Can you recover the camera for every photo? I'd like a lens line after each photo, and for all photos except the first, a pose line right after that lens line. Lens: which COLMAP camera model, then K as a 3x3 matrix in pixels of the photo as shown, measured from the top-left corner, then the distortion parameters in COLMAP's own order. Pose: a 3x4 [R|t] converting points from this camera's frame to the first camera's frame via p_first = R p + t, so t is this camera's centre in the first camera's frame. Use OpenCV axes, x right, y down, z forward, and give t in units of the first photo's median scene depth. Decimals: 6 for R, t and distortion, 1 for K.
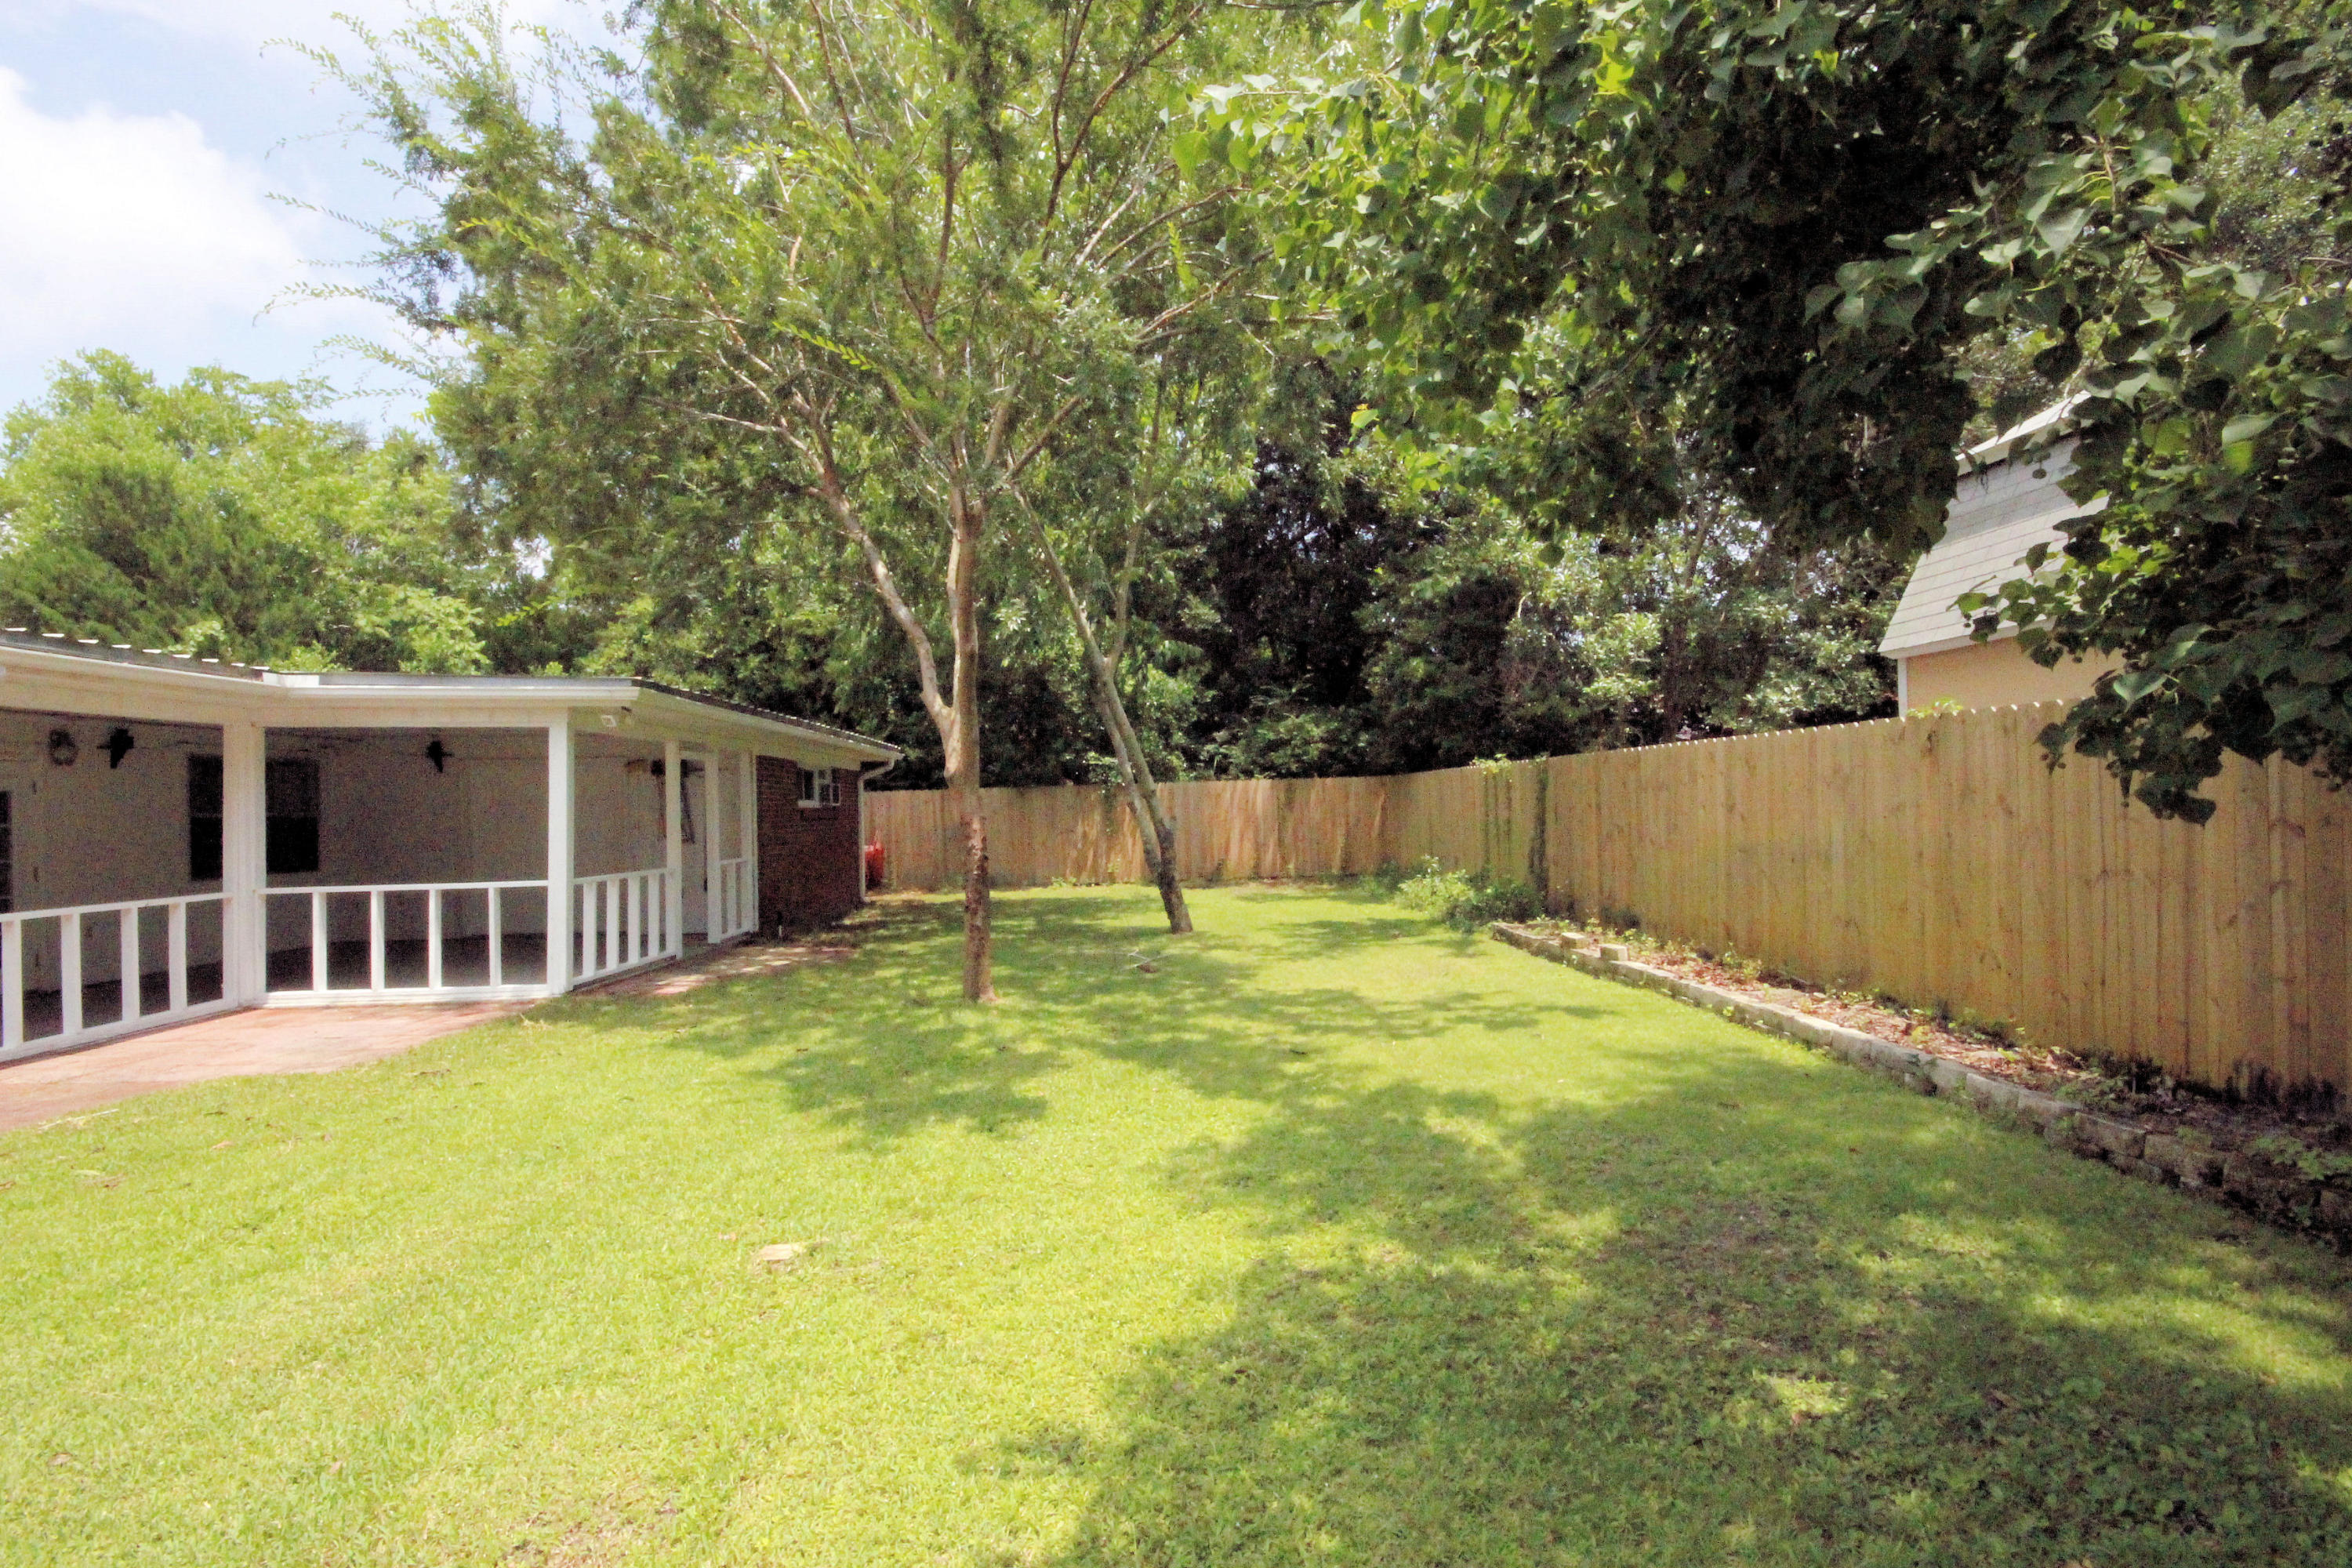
lens RADIAL K [[1088.6, 0, 1183.9], [0, 1088.6, 794.5], [0, 0, 1]] dist [-0.001055, -0.007207]
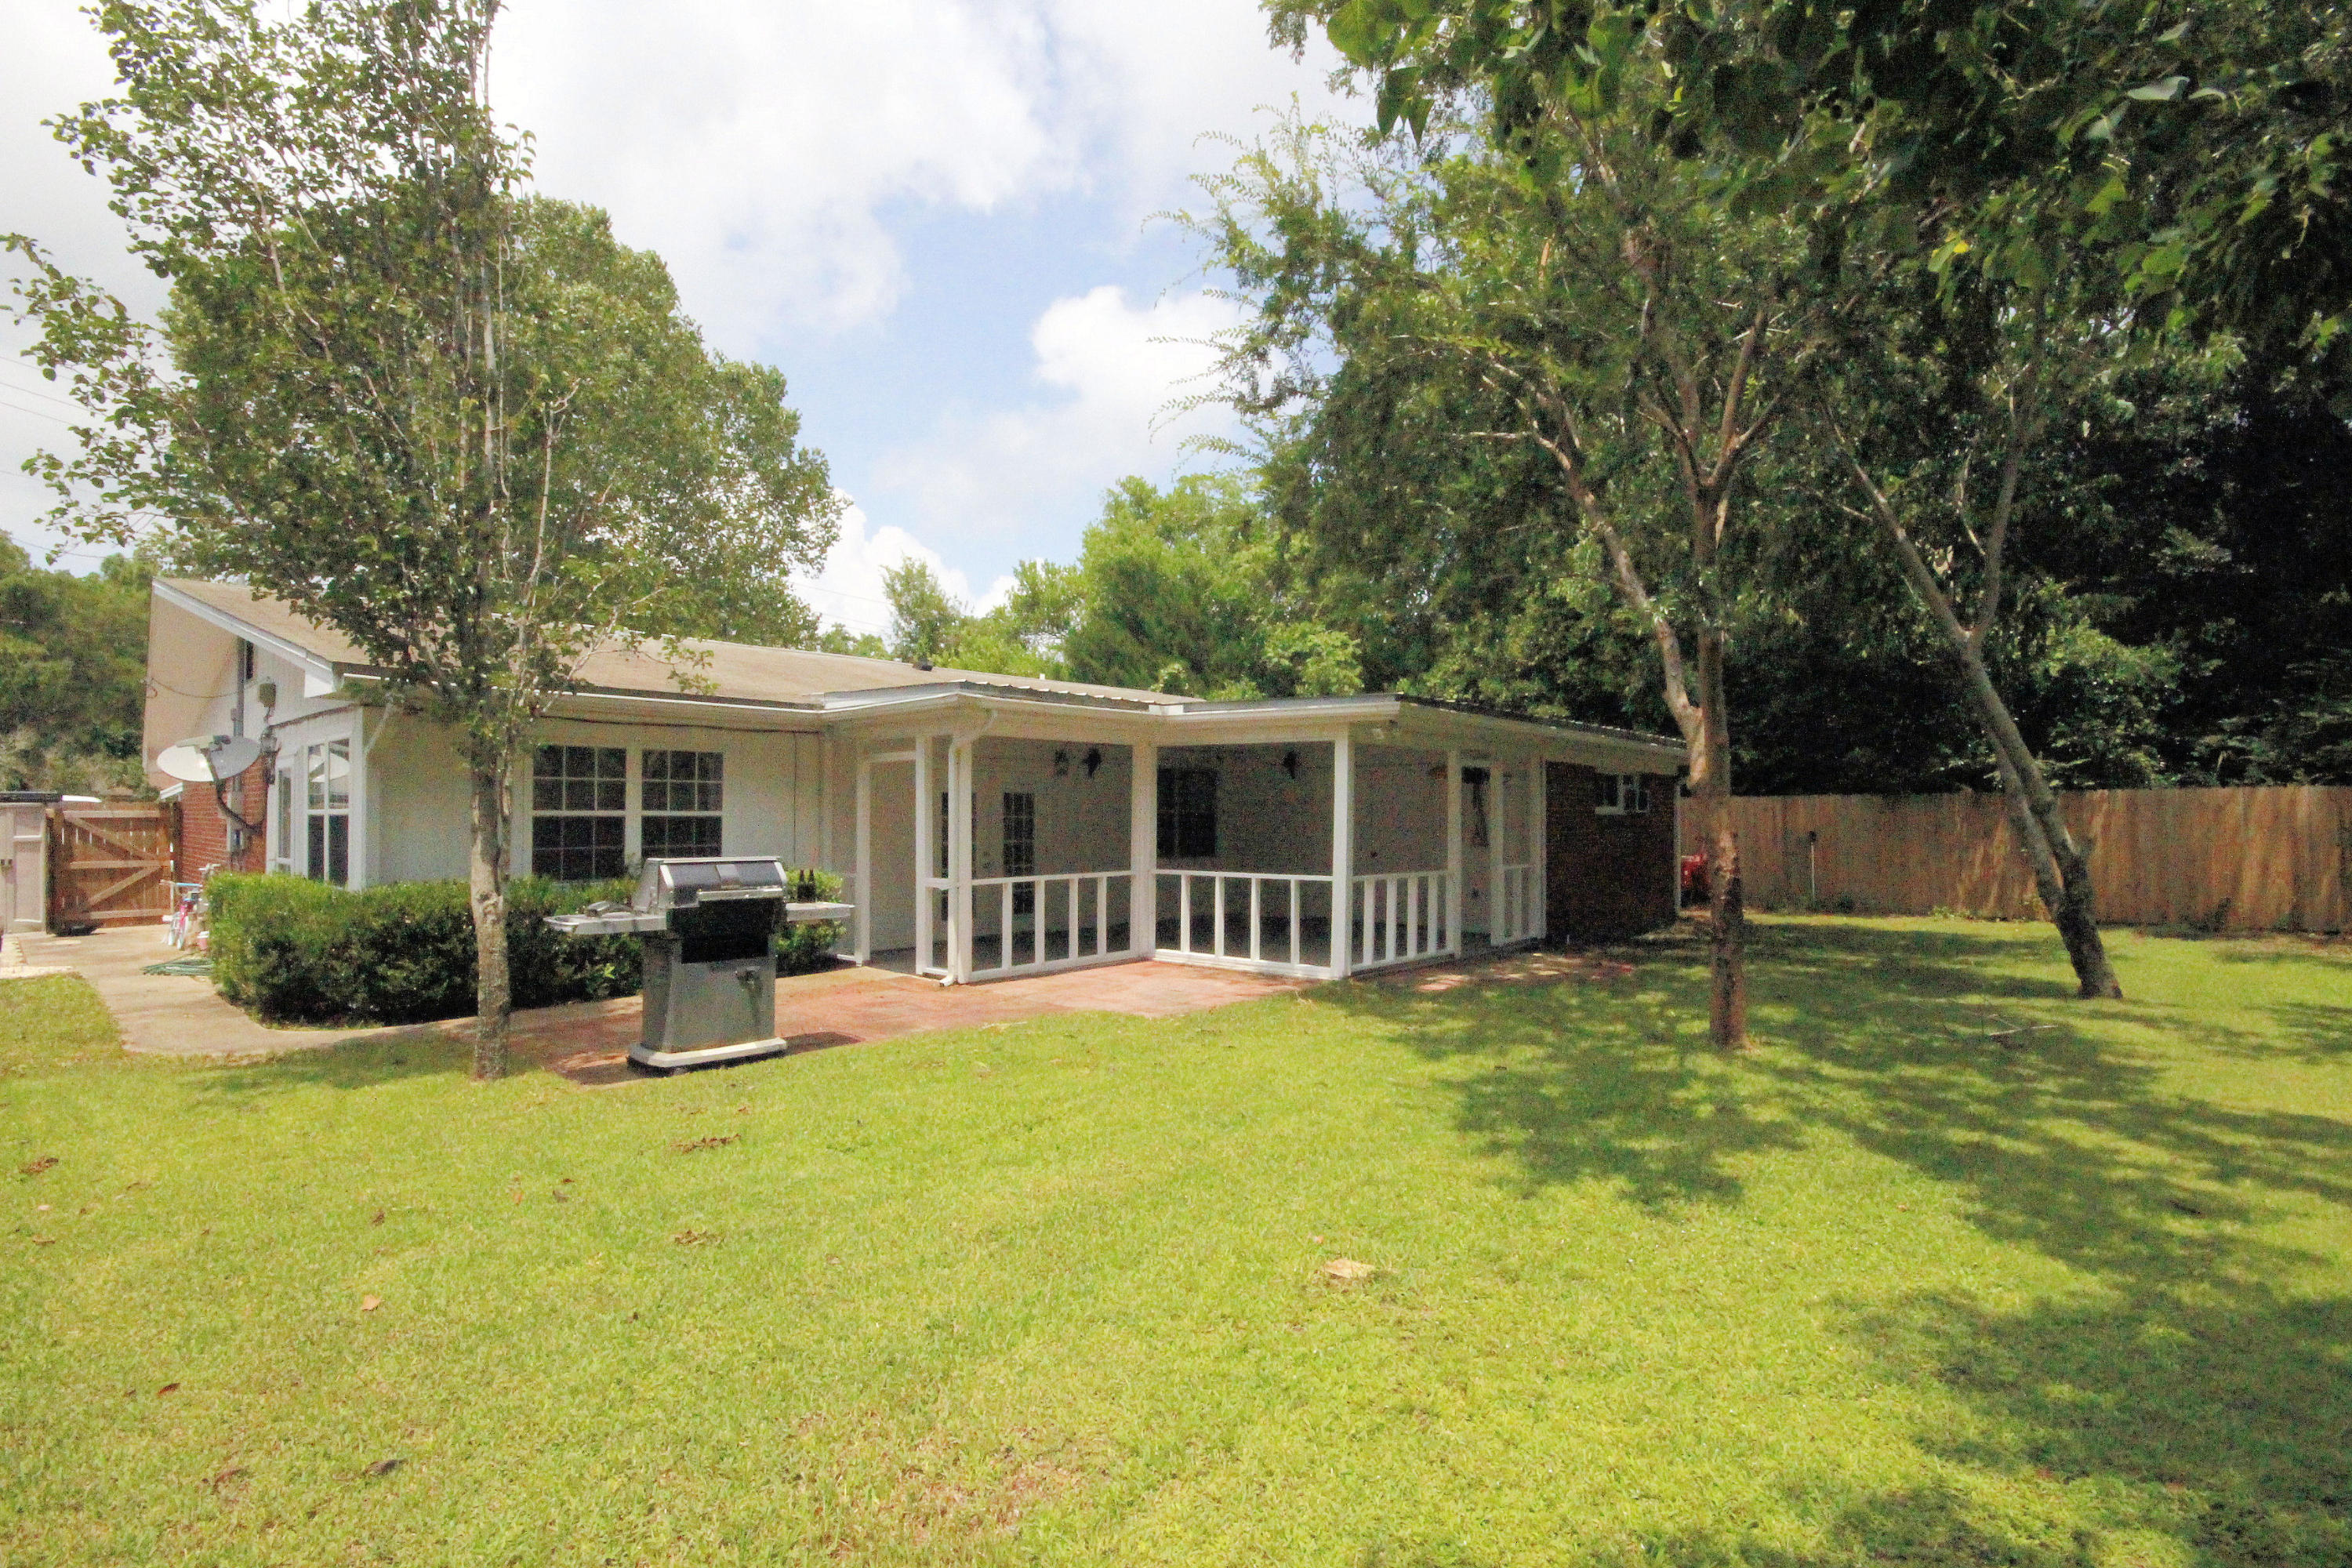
lens RADIAL K [[1088.6, 0, 1164.1], [0, 1088.6, 794.3], [0, 0, 1]] dist [-0.001055, -0.007207]
pose [[0.712961, 0.008141, -0.701156, 0.100758], [-0.009440, 0.999953, 0.002011, -0.008005], [0.701140, 0.005185, 0.713005, 0.079848]]
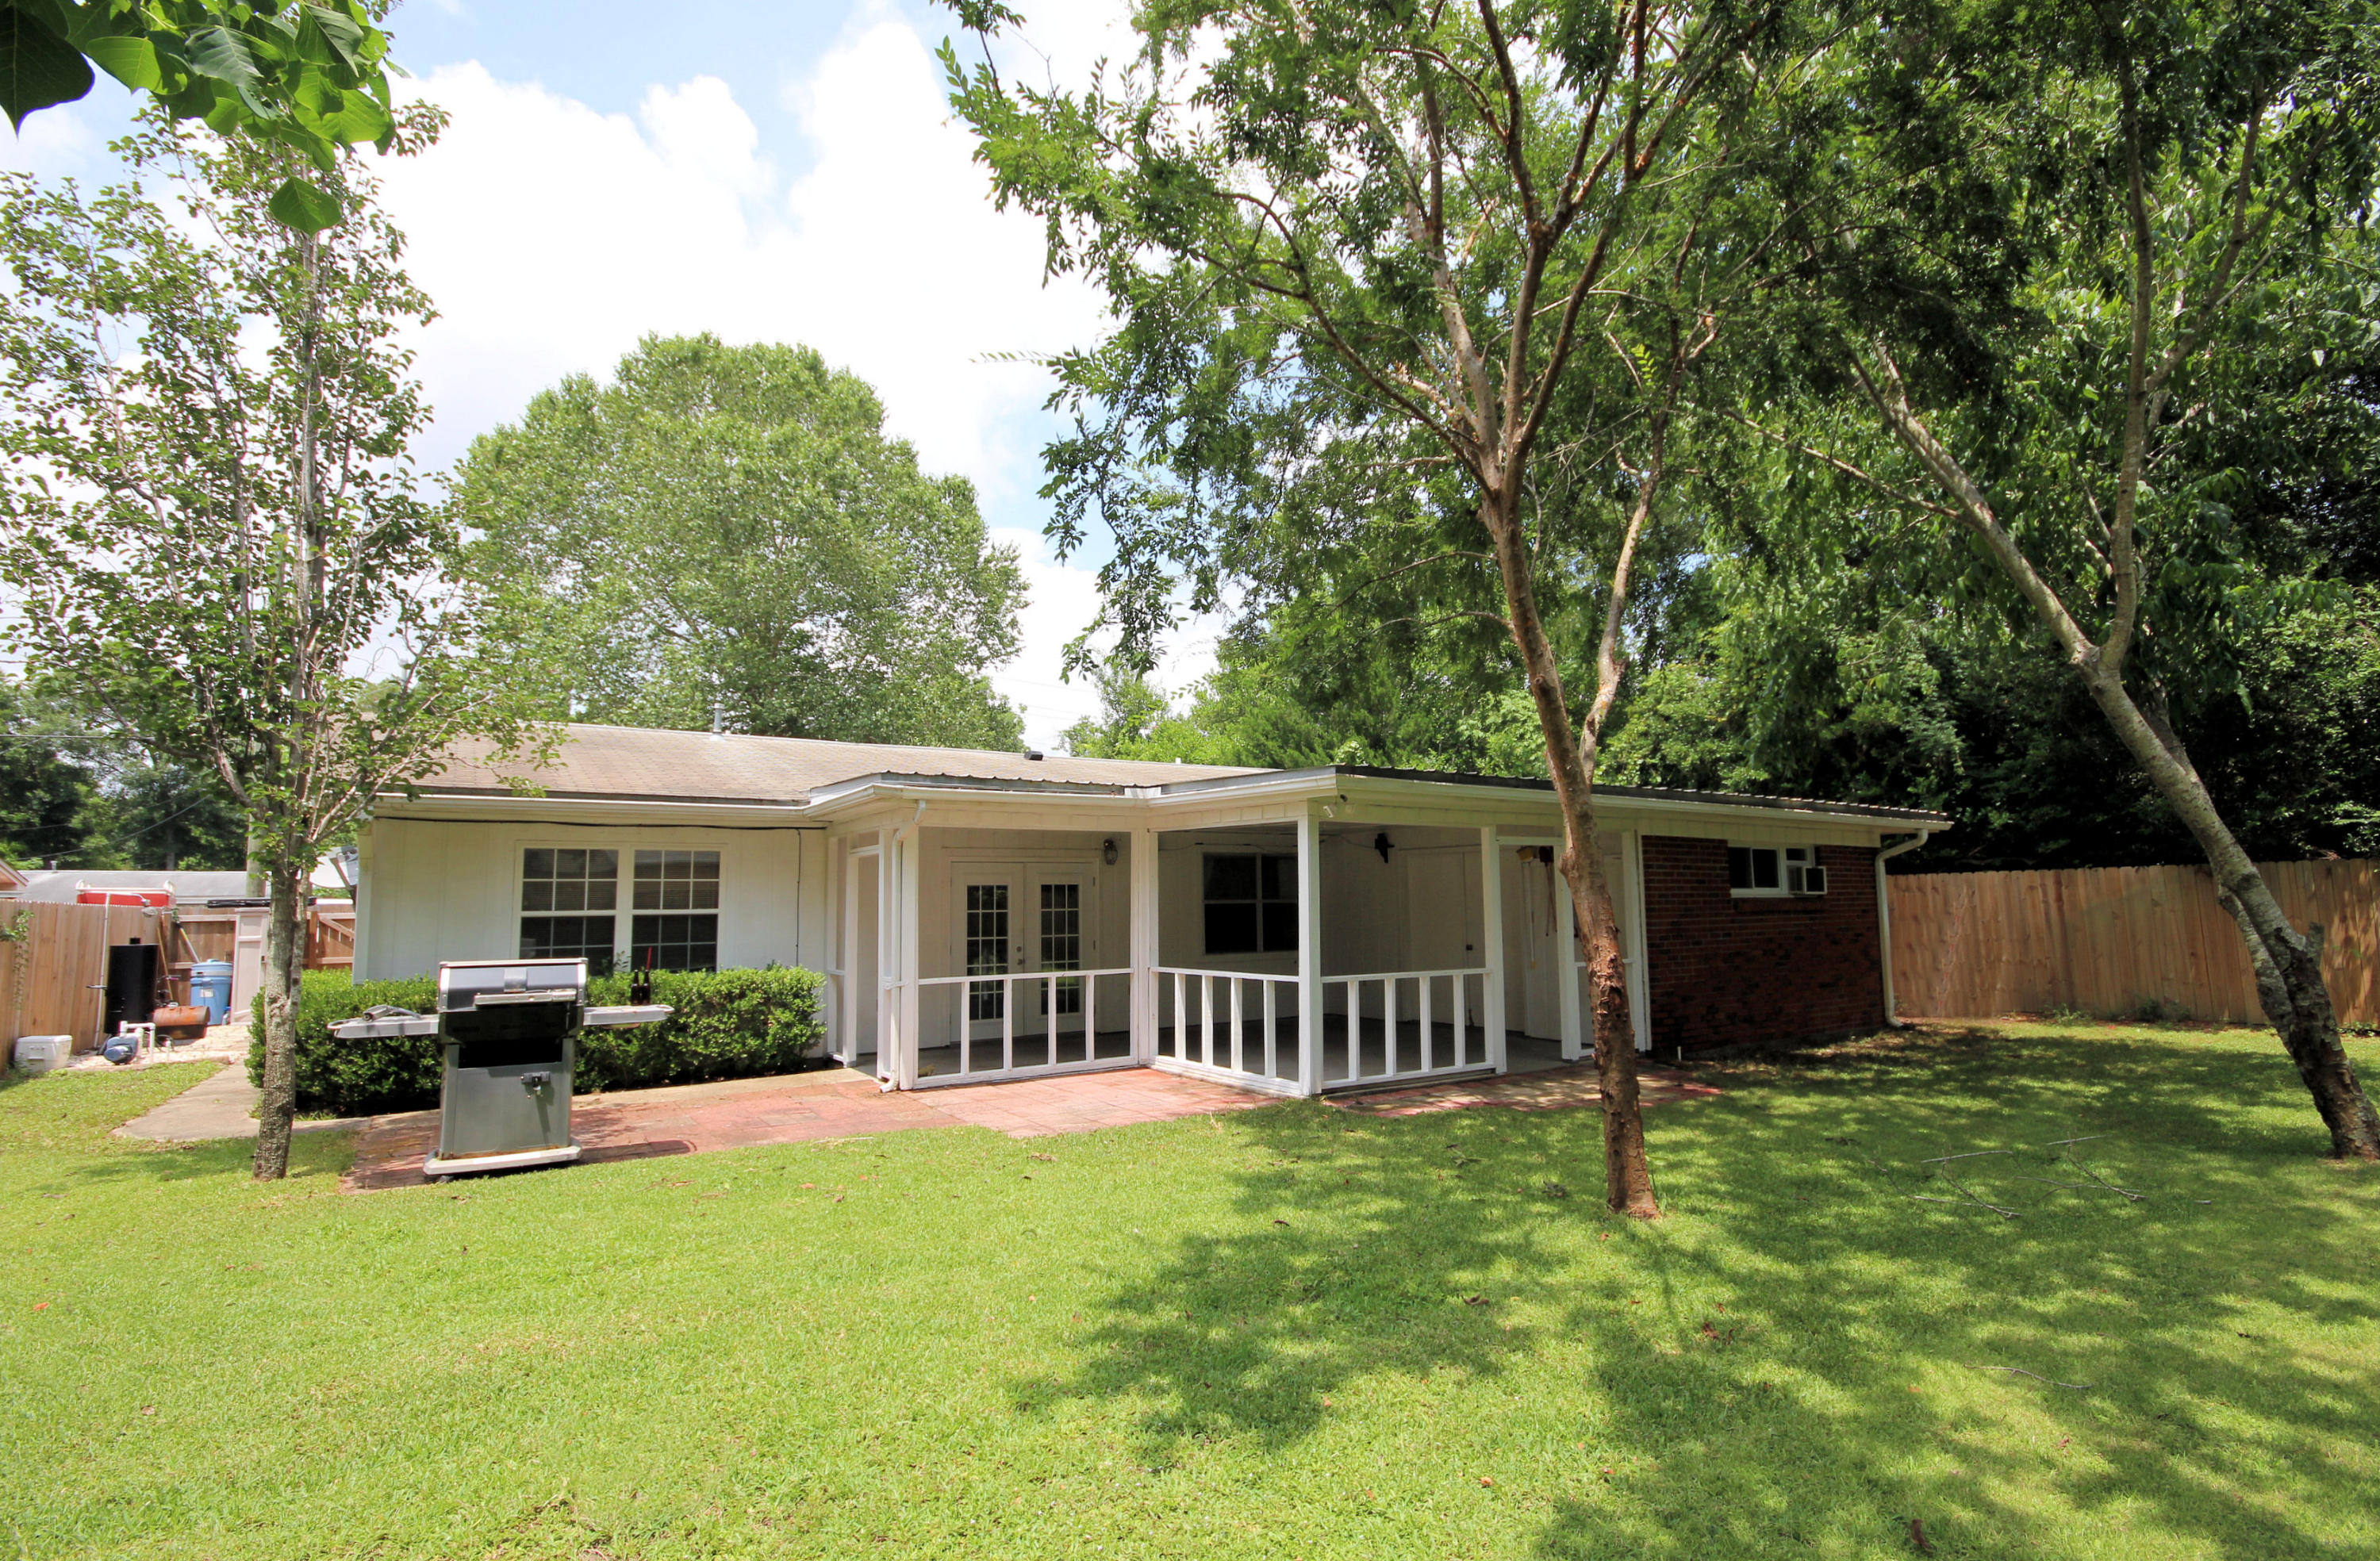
lens RADIAL K [[1130.4, 0, 1163.7], [0, 1130.4, 810.3], [0, 0, 1]] dist [-0.007653, -0.000376]
pose [[0.516014, -0.056525, -0.854713, 0.274425], [0.009108, 0.998126, -0.060511, -0.011995], [0.856532, 0.023440, 0.515561, 0.435429]]
